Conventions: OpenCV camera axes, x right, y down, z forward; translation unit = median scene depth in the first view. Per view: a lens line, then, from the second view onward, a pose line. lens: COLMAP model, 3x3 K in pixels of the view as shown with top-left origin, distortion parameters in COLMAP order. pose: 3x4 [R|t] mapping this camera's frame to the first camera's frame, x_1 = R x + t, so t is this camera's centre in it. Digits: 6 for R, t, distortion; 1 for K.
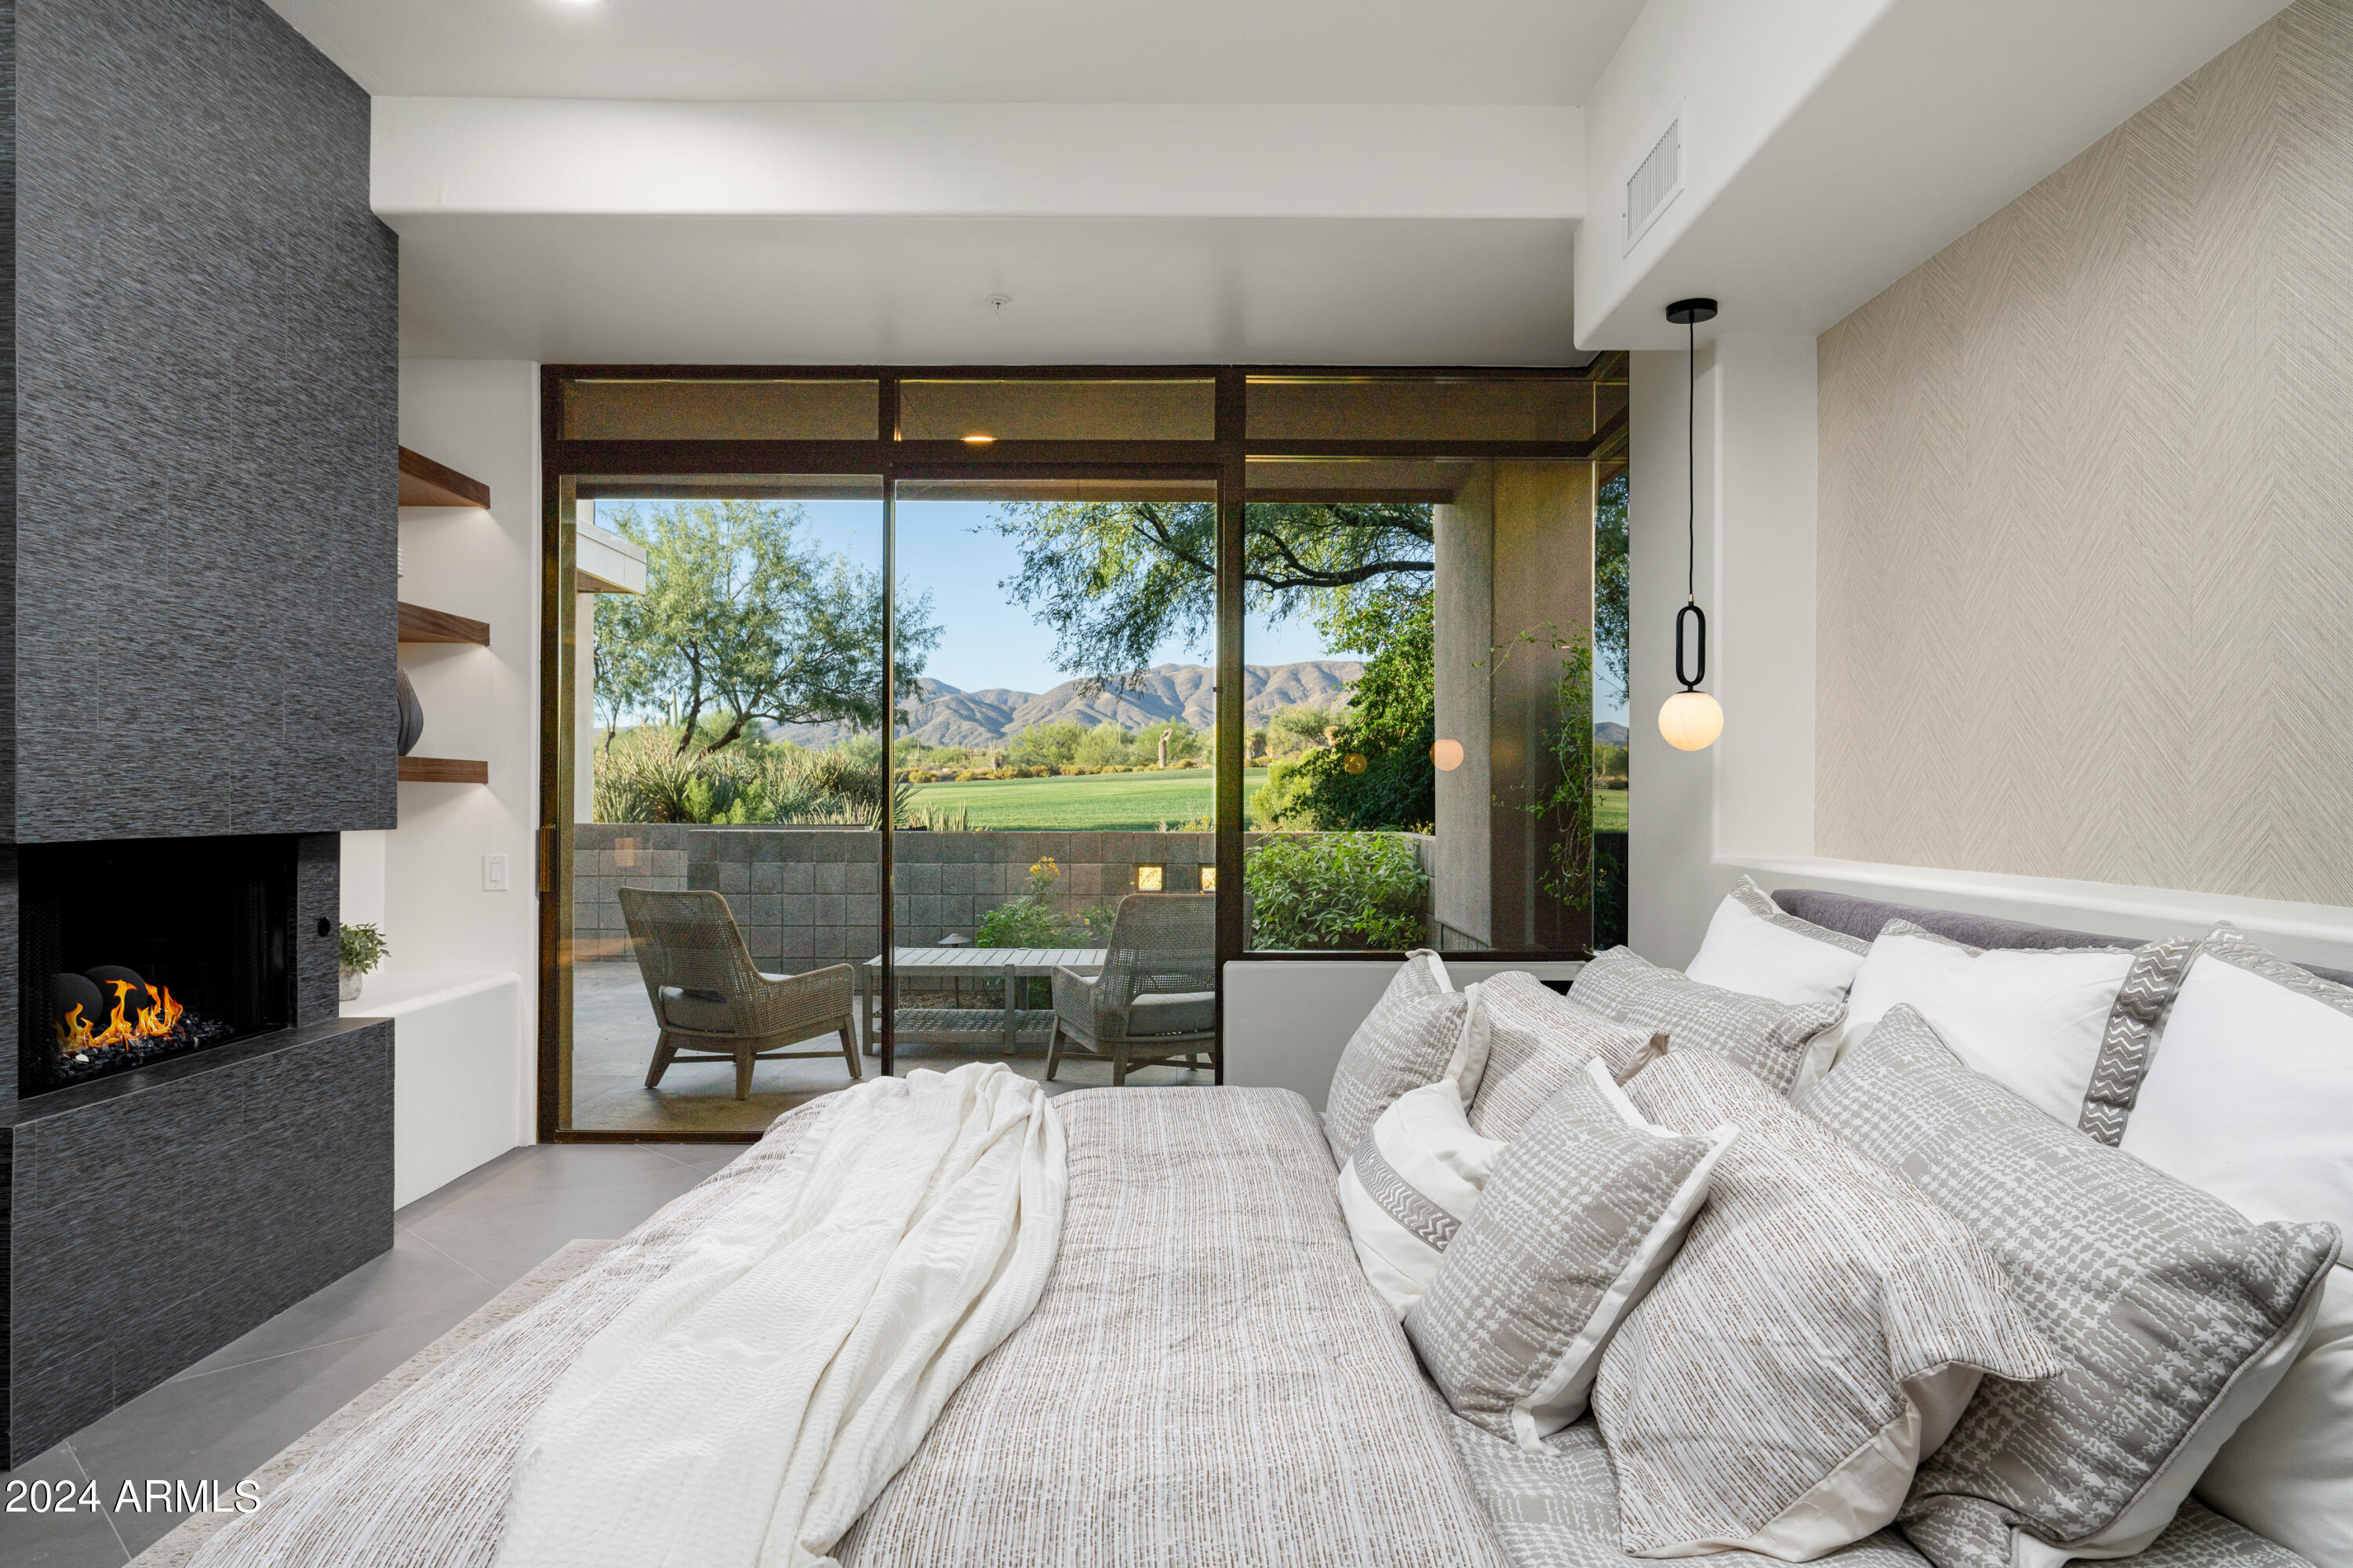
lens RADIAL K [[1474.4, 0, 1169.0], [0, 1474.4, 786.4], [0, 0, 1]] dist [0.004189, 0.001807]
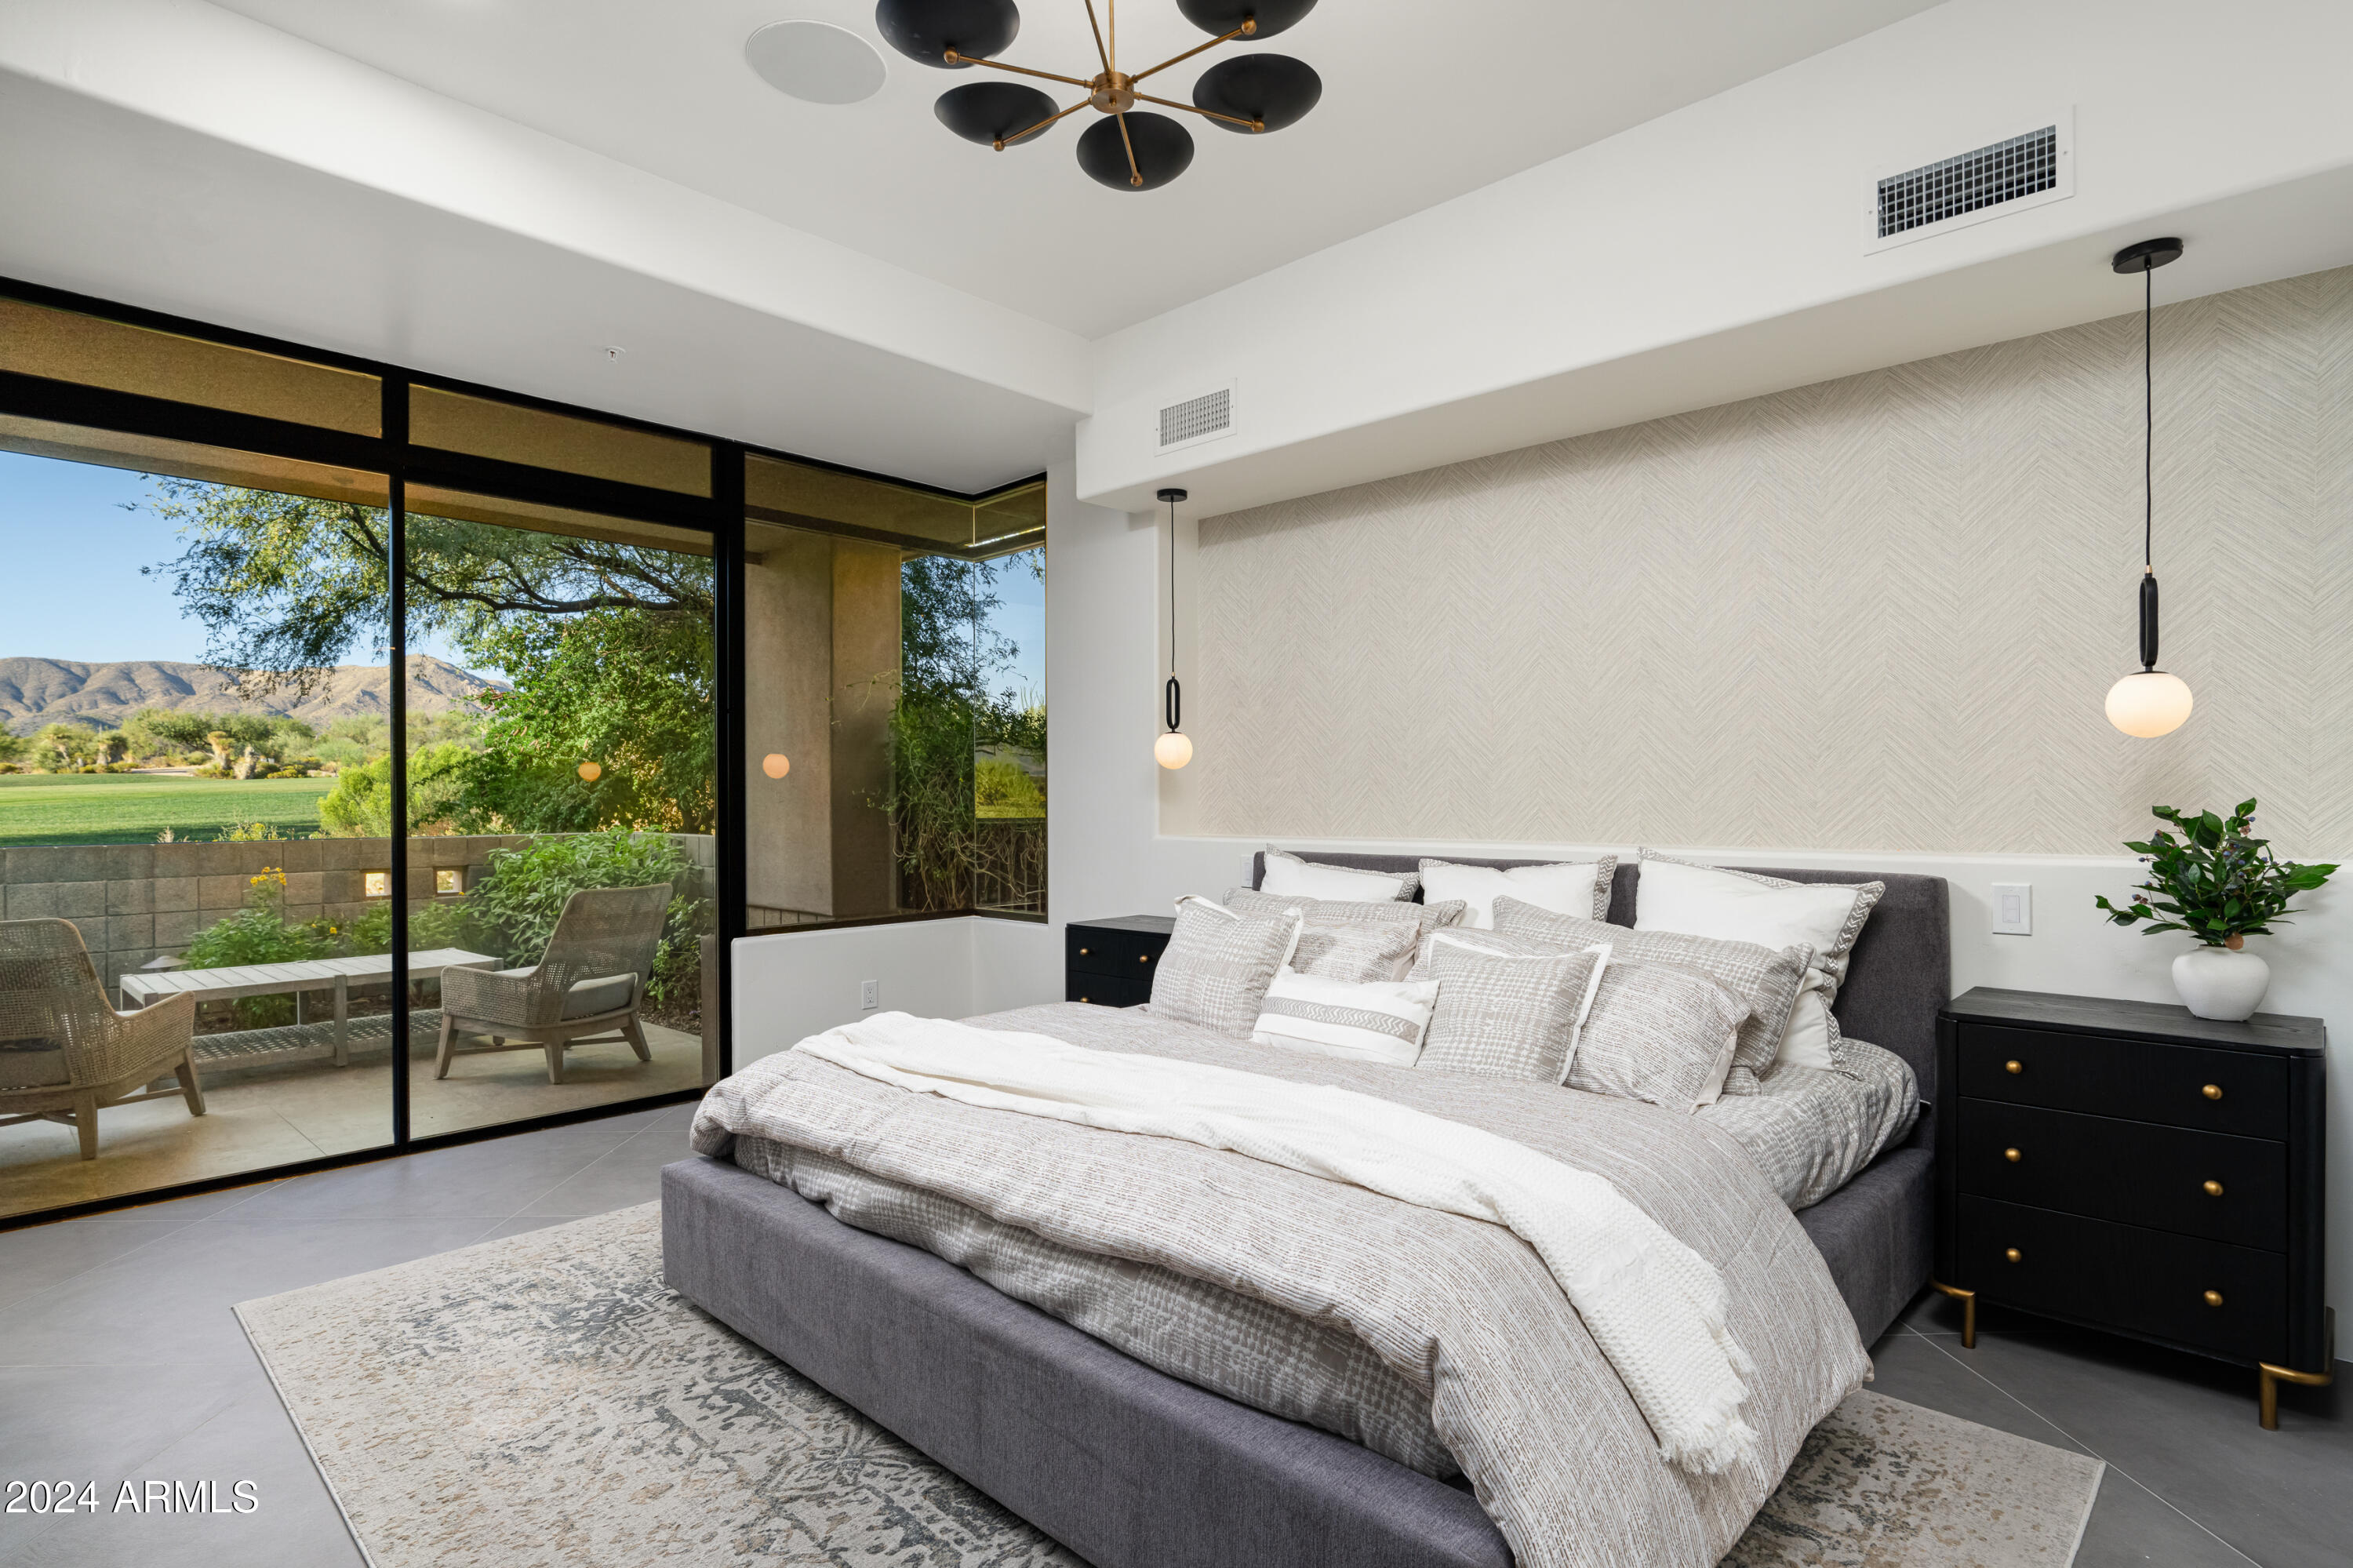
lens RADIAL K [[1185.9, 0, 1177.9], [0, 1185.9, 789.1], [0, 0, 1]] dist [0.000137, 0.000421]
pose [[0.682471, 0.000826, 0.730913, -0.238746], [0.001620, 0.999995, -0.002643, 0.000401], [-0.730911, 0.002988, 0.682466, 0.044839]]
